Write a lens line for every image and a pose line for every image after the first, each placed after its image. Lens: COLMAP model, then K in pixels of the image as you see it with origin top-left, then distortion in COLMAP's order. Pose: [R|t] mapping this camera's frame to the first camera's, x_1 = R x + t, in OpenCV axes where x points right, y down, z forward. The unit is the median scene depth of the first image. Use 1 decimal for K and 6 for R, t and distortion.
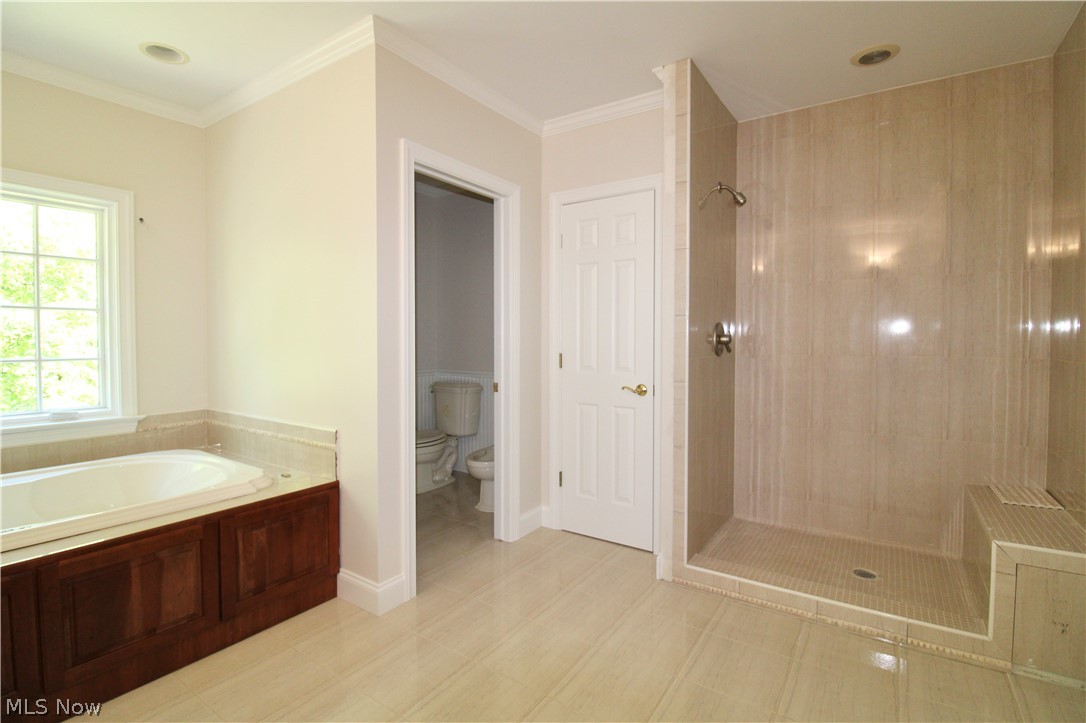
lens RADIAL K [[514.4, 0, 541.1], [0, 514.4, 349.9], [0, 0, 1]] dist [-0.044847, -0.000236]
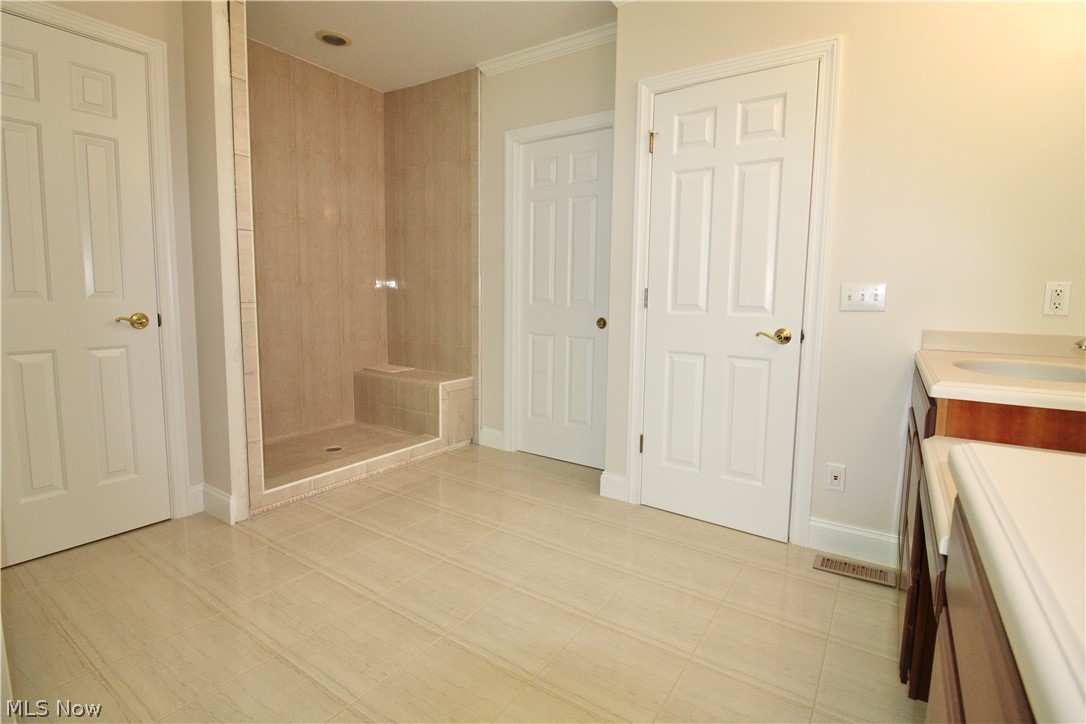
lens RADIAL K [[509.2, 0, 540.3], [0, 509.2, 345.9], [0, 0, 1]] dist [-0.000561, 0.000001]
pose [[0.002831, -0.104734, 0.994496, -0.724641], [0.017633, 0.994351, 0.104669, 0.056677], [-0.999841, 0.017239, 0.004662, 0.505799]]
